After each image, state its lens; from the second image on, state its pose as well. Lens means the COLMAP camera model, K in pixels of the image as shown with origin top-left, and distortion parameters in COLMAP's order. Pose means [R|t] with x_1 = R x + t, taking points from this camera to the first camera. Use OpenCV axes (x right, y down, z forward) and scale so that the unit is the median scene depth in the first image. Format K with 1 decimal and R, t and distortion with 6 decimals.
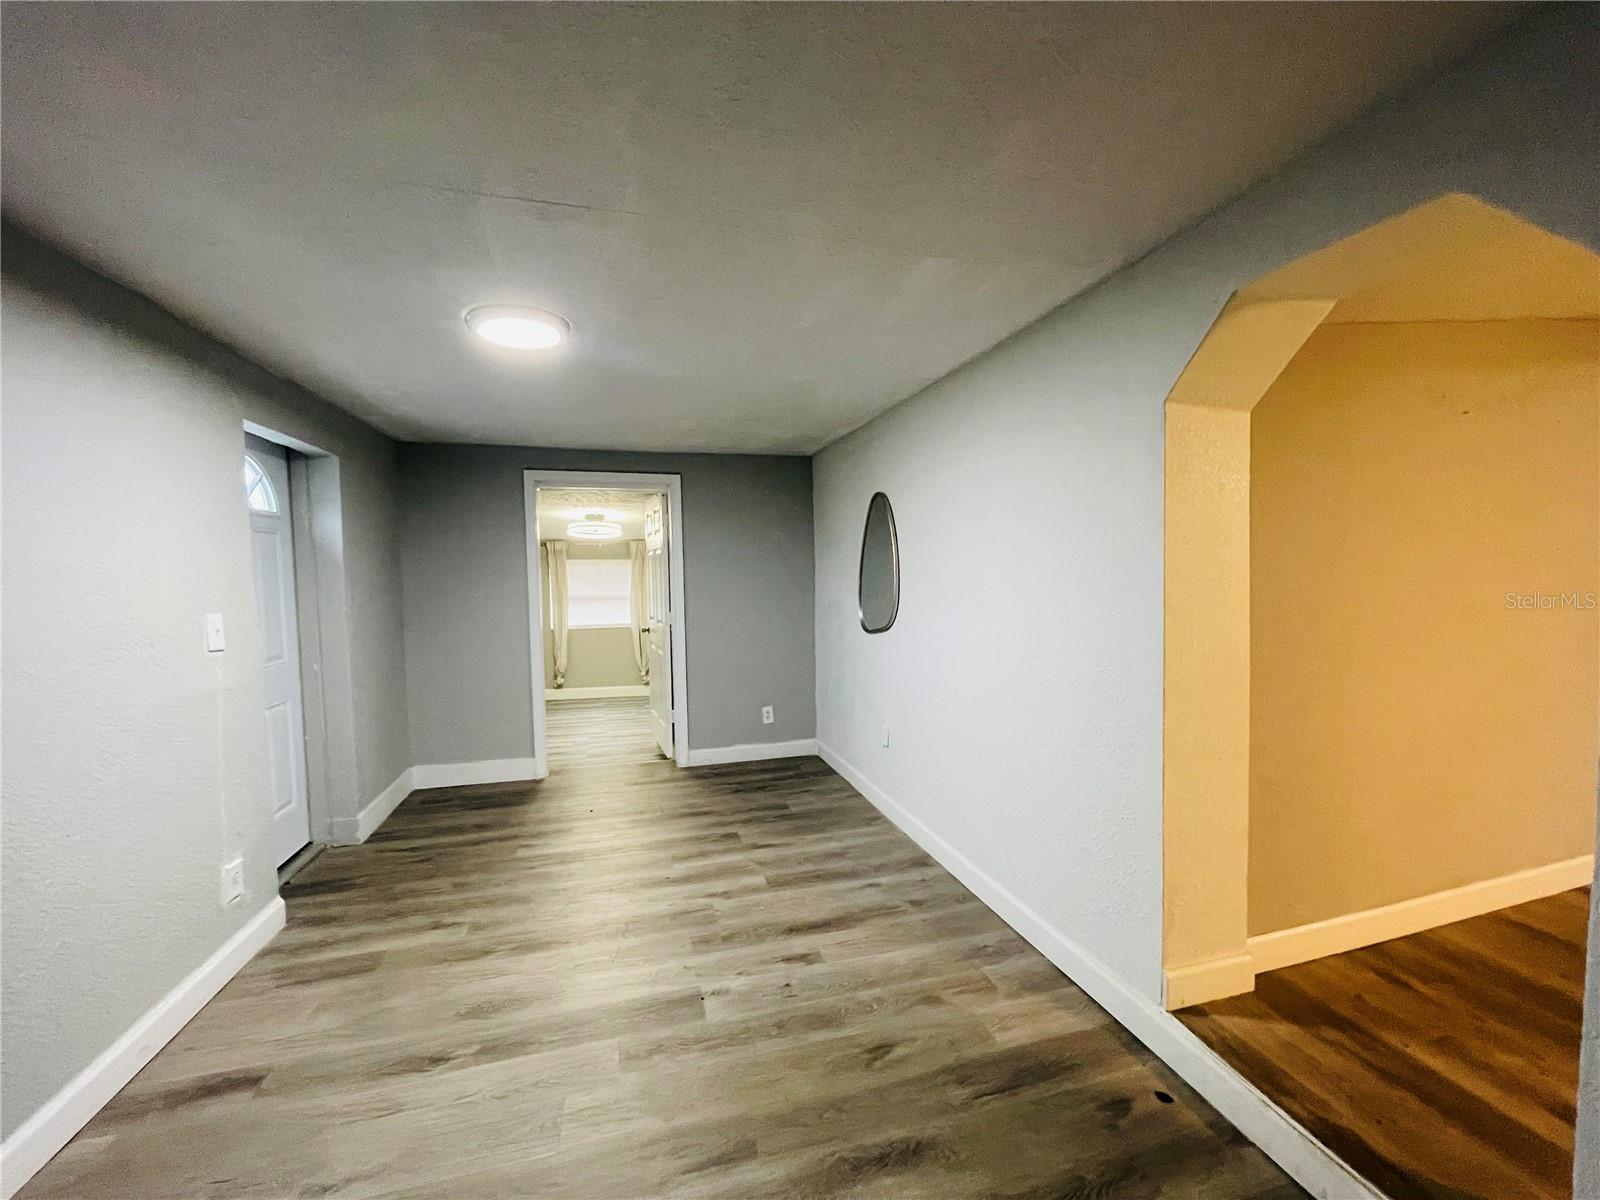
lens RADIAL K [[642.2, 0, 800.5], [0, 642.2, 612.7], [0, 0, 1]] dist [0.002526, -0.000585]
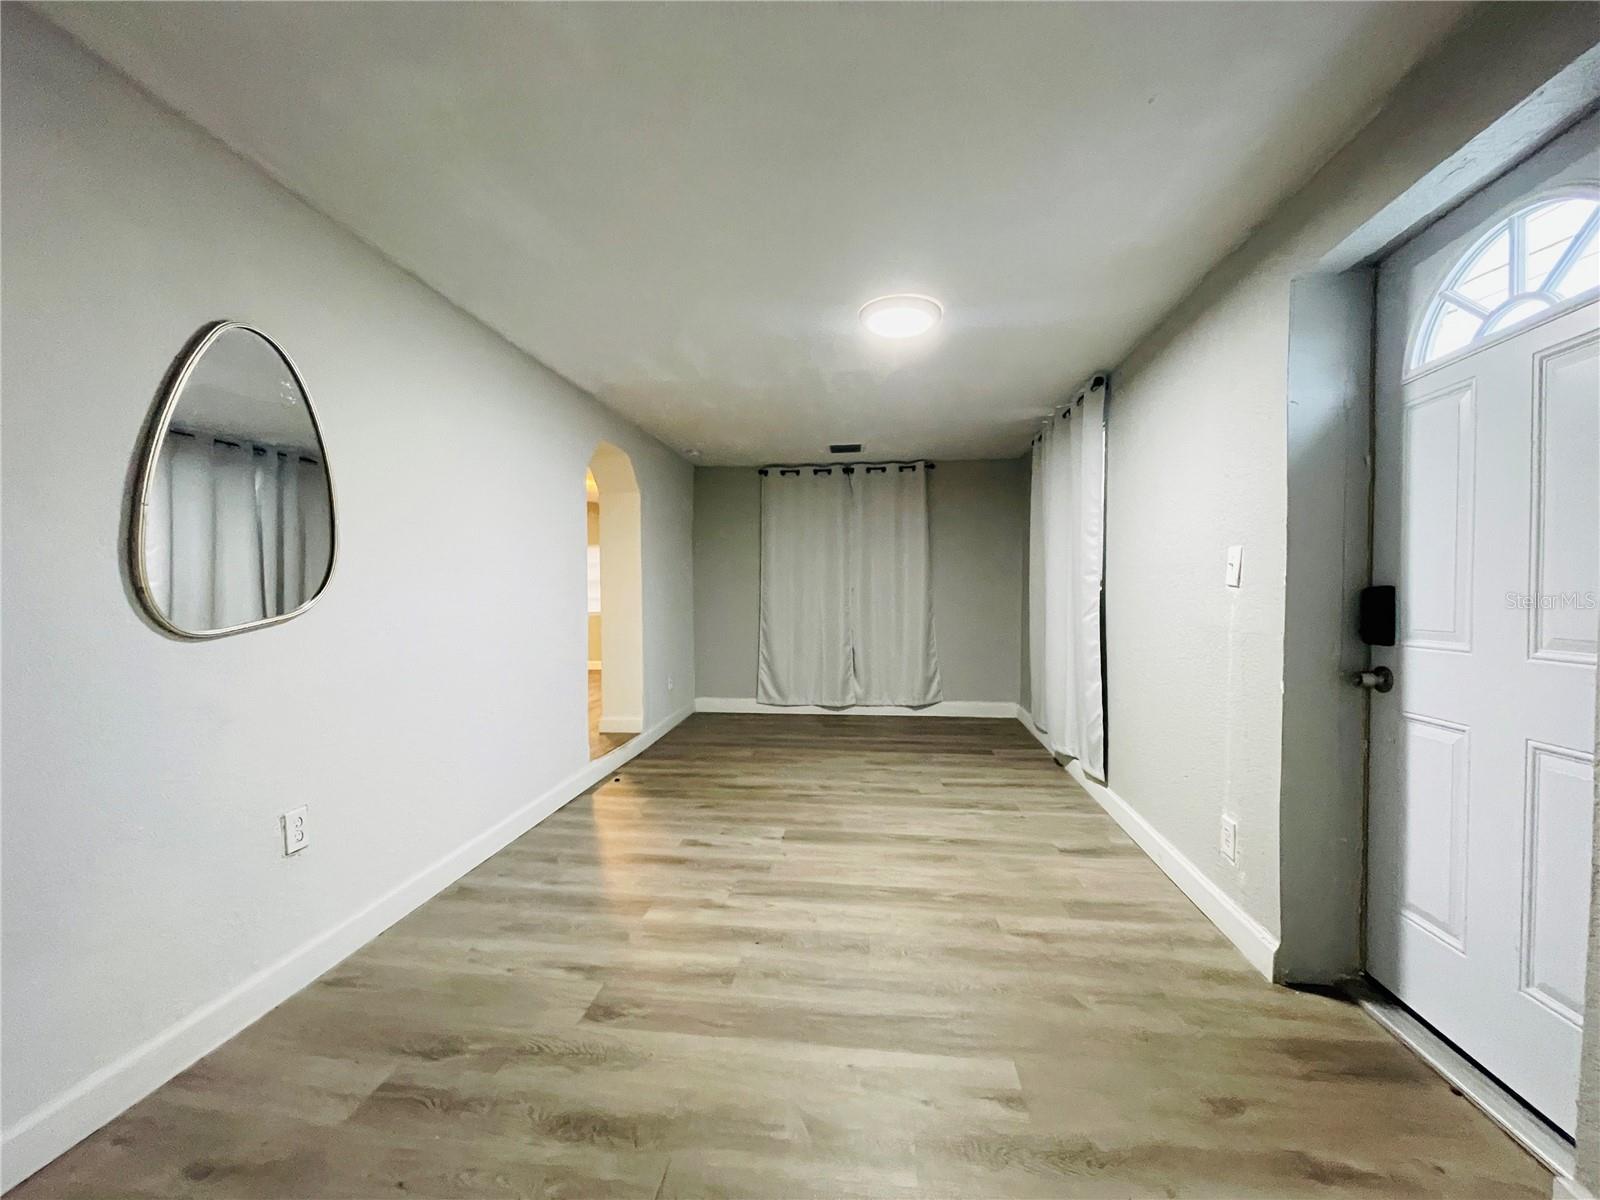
lens RADIAL K [[642.2, 0, 802.3], [0, 642.2, 596.3], [0, 0, 1]] dist [0.002526, -0.000585]
pose [[-0.924018, 0.014680, 0.382066, -0.593080], [0.041064, 0.997293, 0.060994, -0.006556], [-0.380137, 0.072048, -0.922120, 1.806884]]
